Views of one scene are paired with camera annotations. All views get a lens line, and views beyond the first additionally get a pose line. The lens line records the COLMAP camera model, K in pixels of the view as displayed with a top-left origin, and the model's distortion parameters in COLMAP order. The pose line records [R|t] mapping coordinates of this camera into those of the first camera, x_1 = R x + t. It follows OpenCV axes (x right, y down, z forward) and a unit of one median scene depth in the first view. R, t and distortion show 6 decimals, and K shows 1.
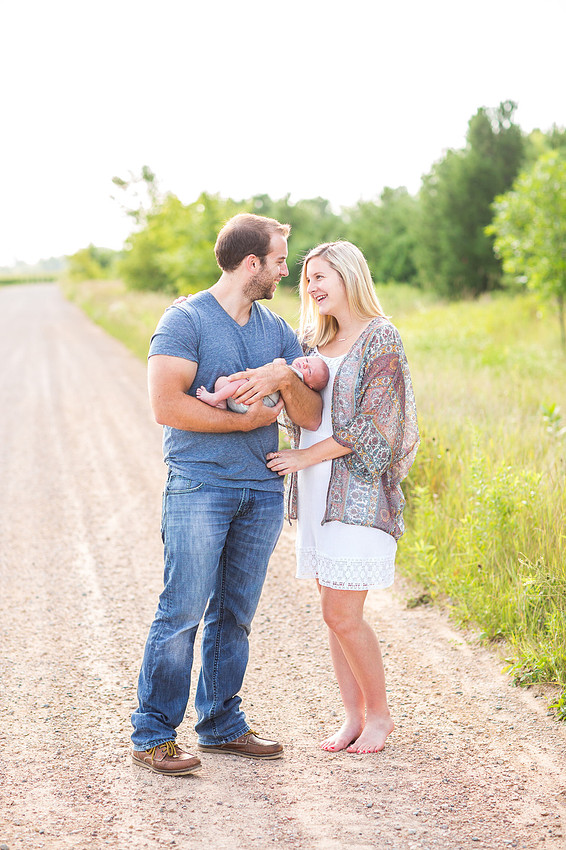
lens RADIAL K [[2087.6, 0, 283.0], [0, 2087.6, 425.0], [0, 0, 1]] dist [0.034009, 0.344747]
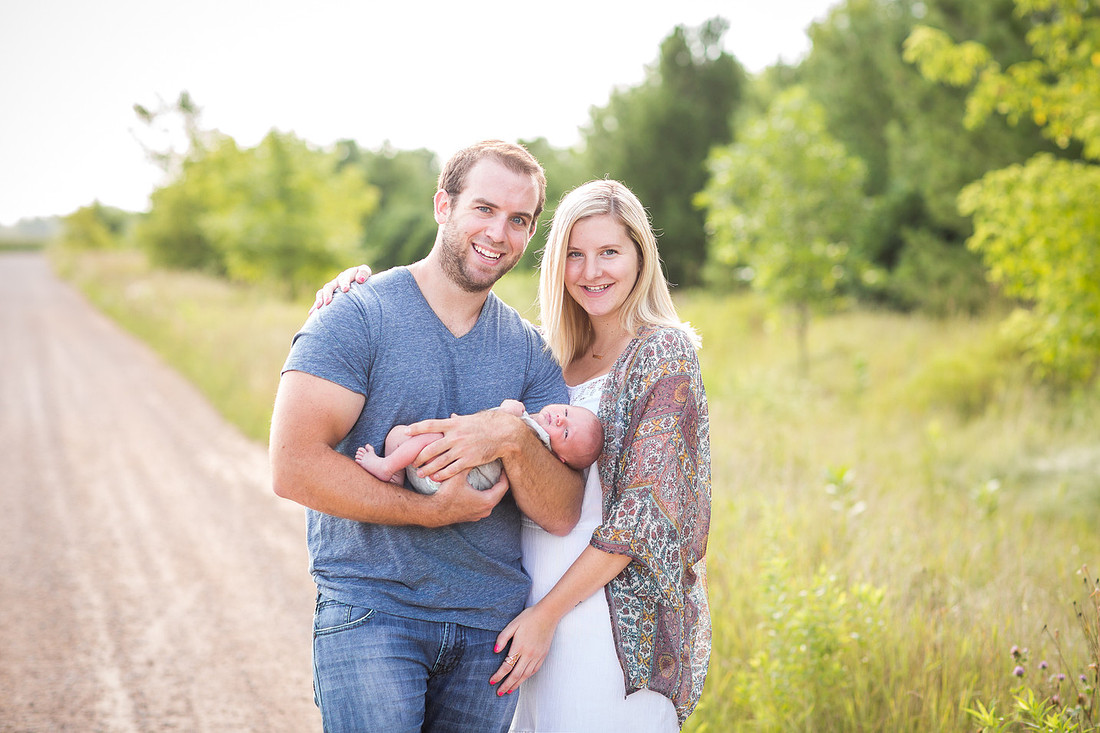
lens RADIAL K [[2652.6, 0, 550.0], [0, 2652.6, 366.5], [0, 0, 1]] dist [-0.105348, 0.213119]
pose [[0.994972, 0.035674, 0.093582, -0.038723], [-0.032652, 0.998901, -0.033636, -0.010222], [-0.094680, 0.030412, 0.995043, 0.185706]]
